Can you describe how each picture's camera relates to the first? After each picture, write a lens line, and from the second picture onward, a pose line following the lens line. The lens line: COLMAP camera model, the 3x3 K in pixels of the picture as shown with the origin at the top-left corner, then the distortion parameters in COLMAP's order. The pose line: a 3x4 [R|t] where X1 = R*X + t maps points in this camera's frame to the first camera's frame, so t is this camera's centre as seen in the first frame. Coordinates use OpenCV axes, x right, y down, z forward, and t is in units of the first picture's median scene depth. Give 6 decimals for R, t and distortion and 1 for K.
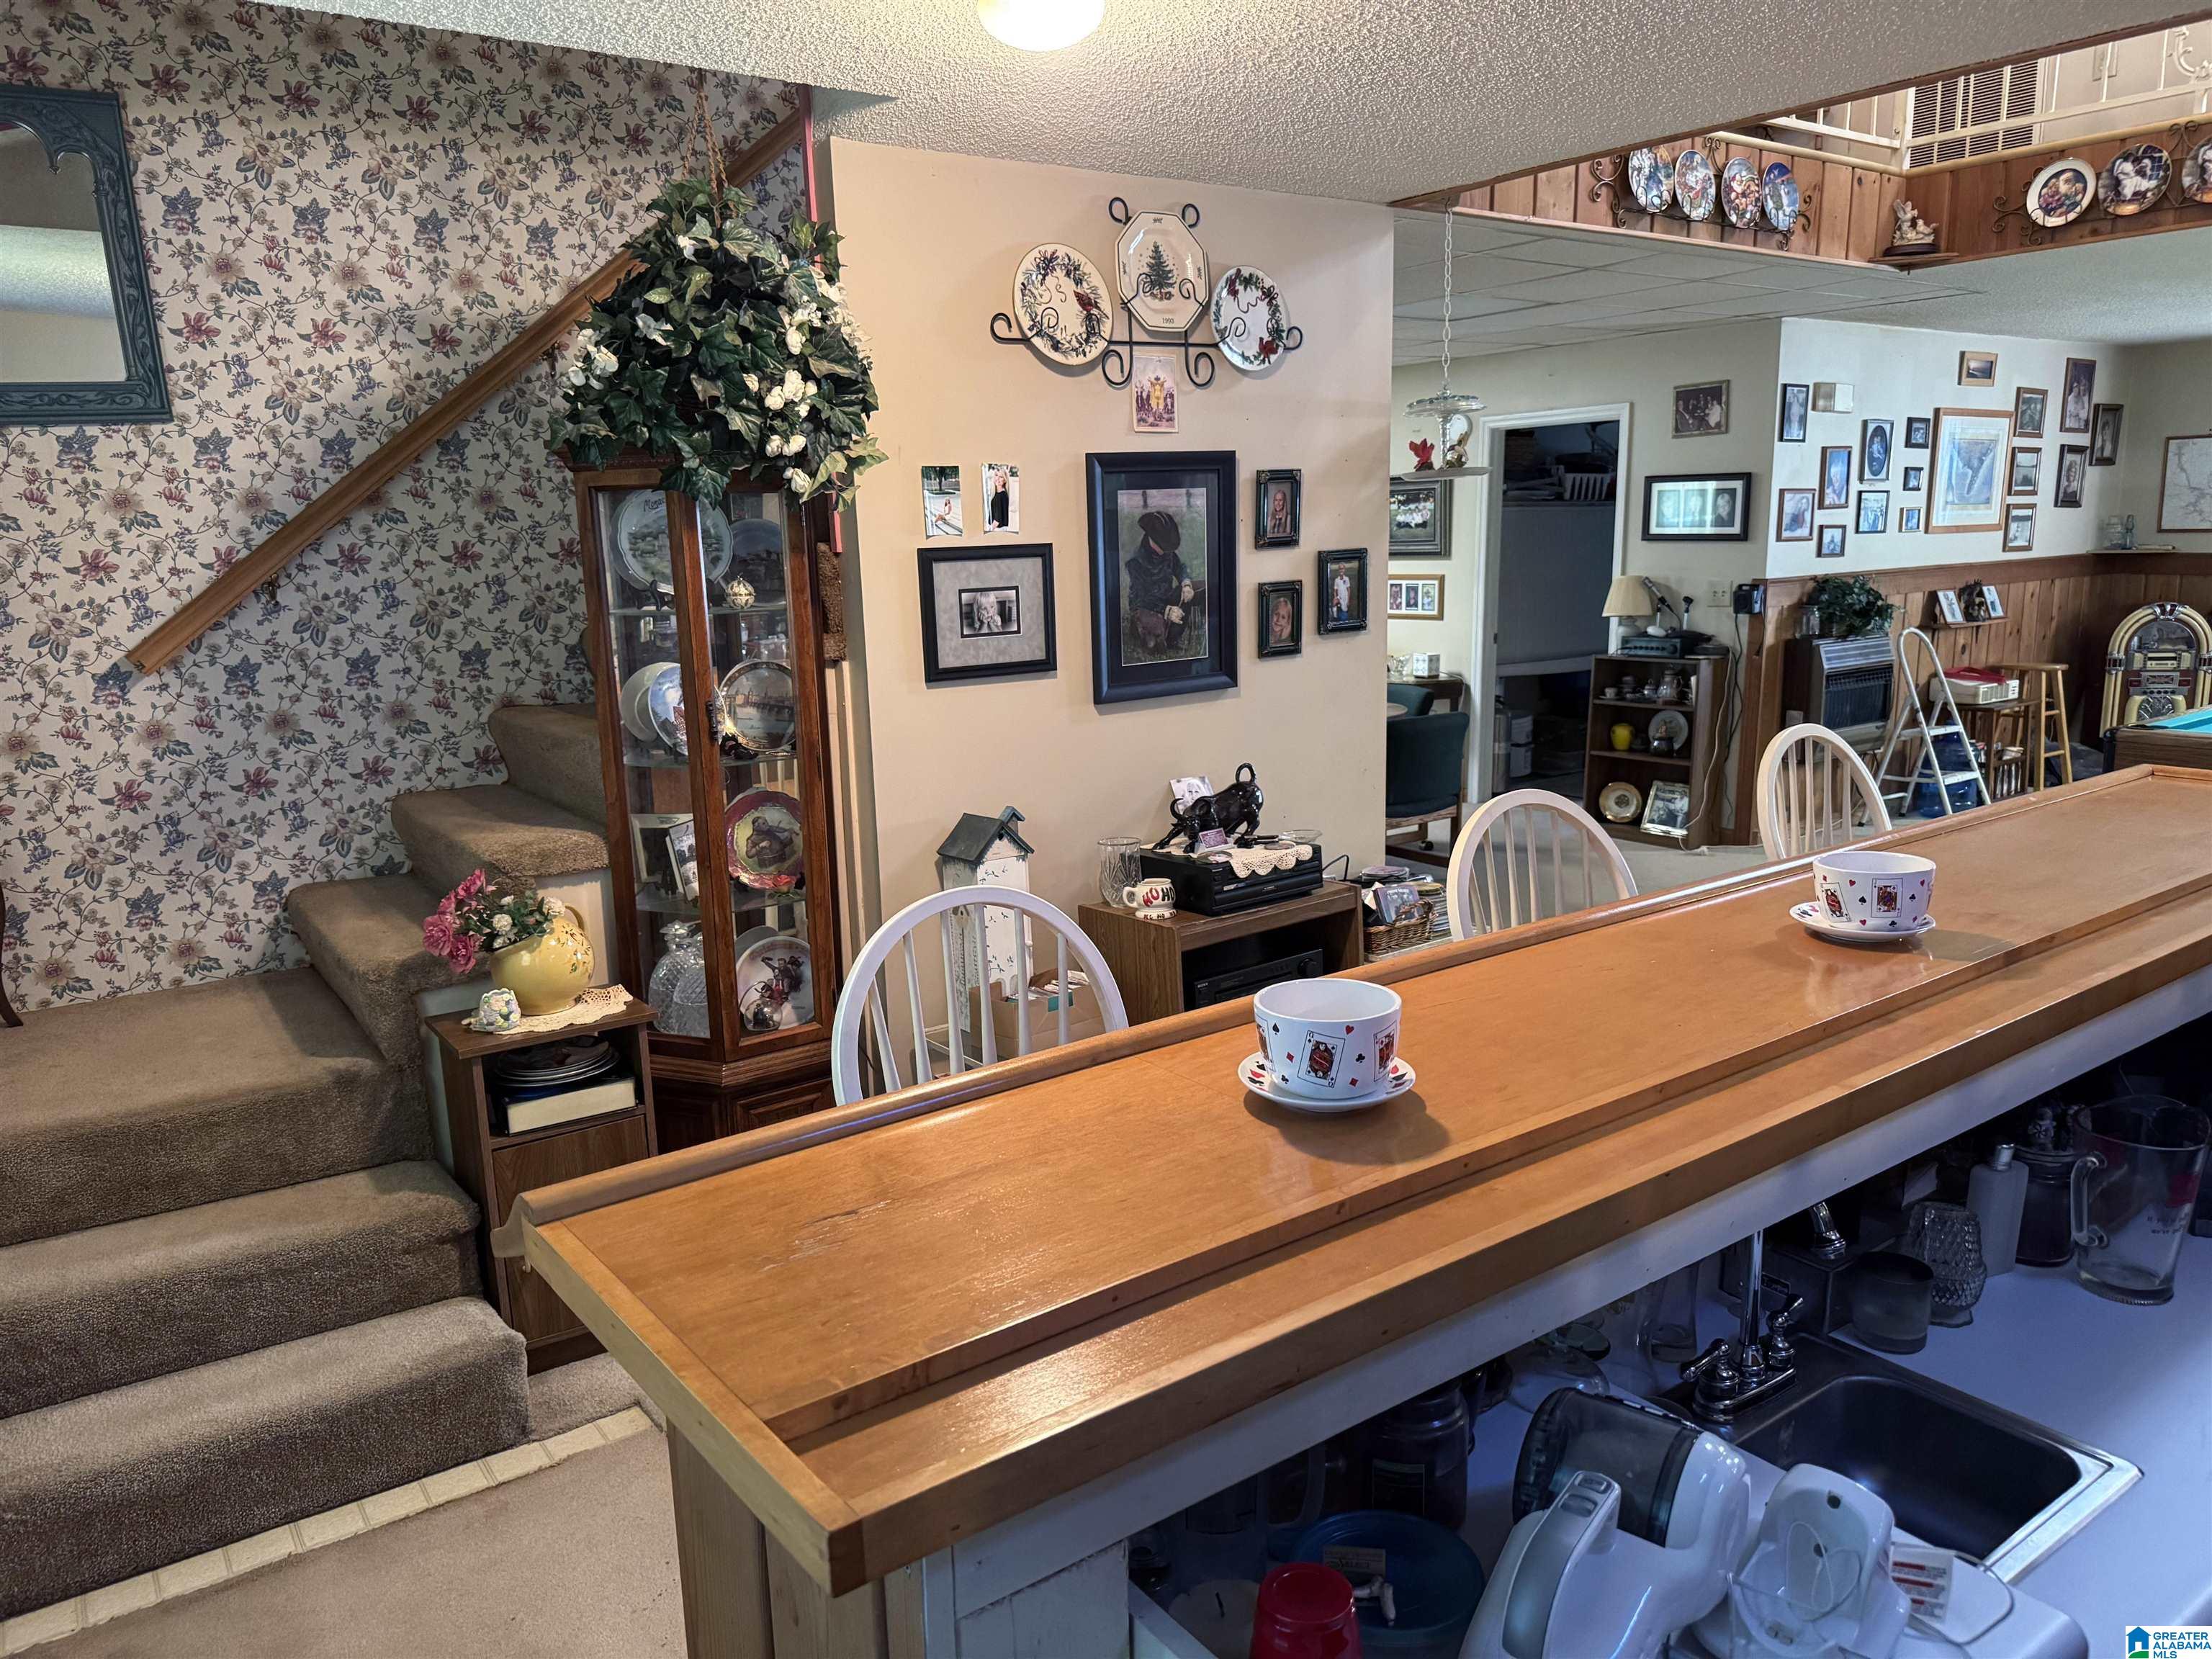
lens RADIAL K [[1568.3, 0, 1089.9], [0, 1568.3, 832.2], [0, 0, 1]] dist [0.024159, -0.017262]
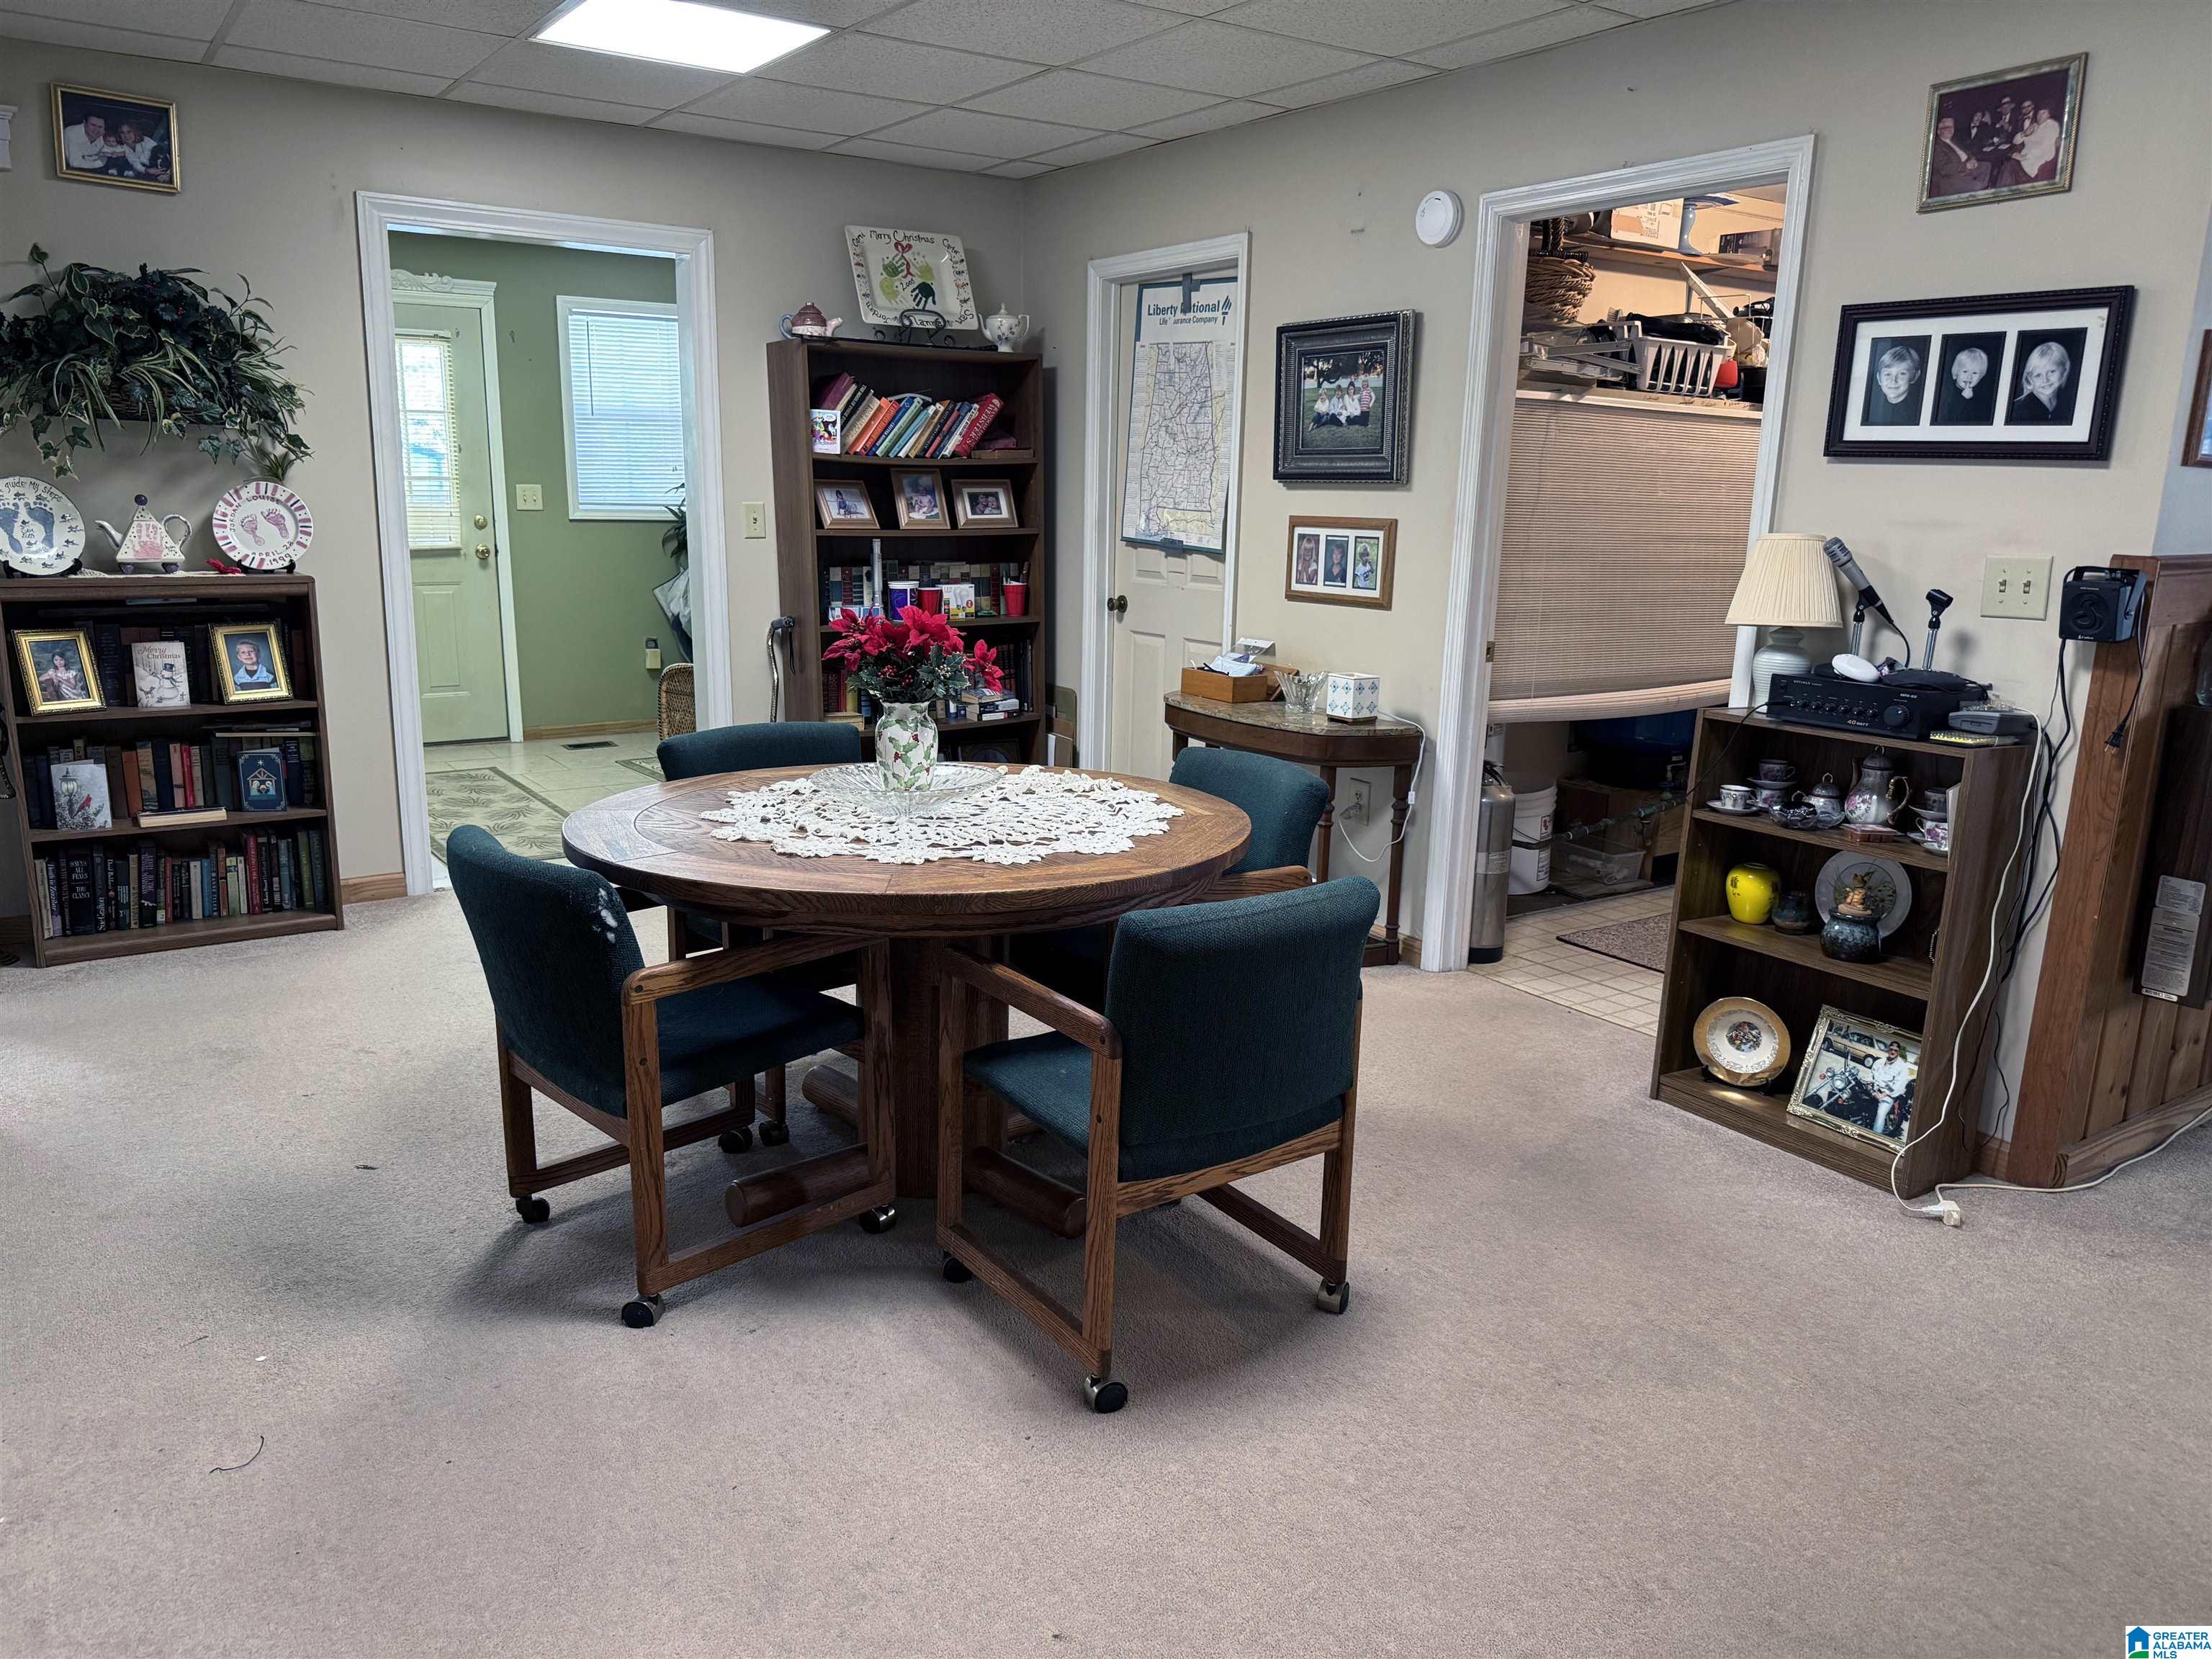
lens RADIAL K [[1568.3, 0, 1119.4], [0, 1568.3, 835.2], [0, 0, 1]] dist [0.024159, -0.017262]
pose [[0.999078, 0.042323, 0.007170, 0.154666], [-0.042550, 0.998477, 0.035105, -0.086301], [-0.005674, -0.035378, 0.999358, 0.554667]]
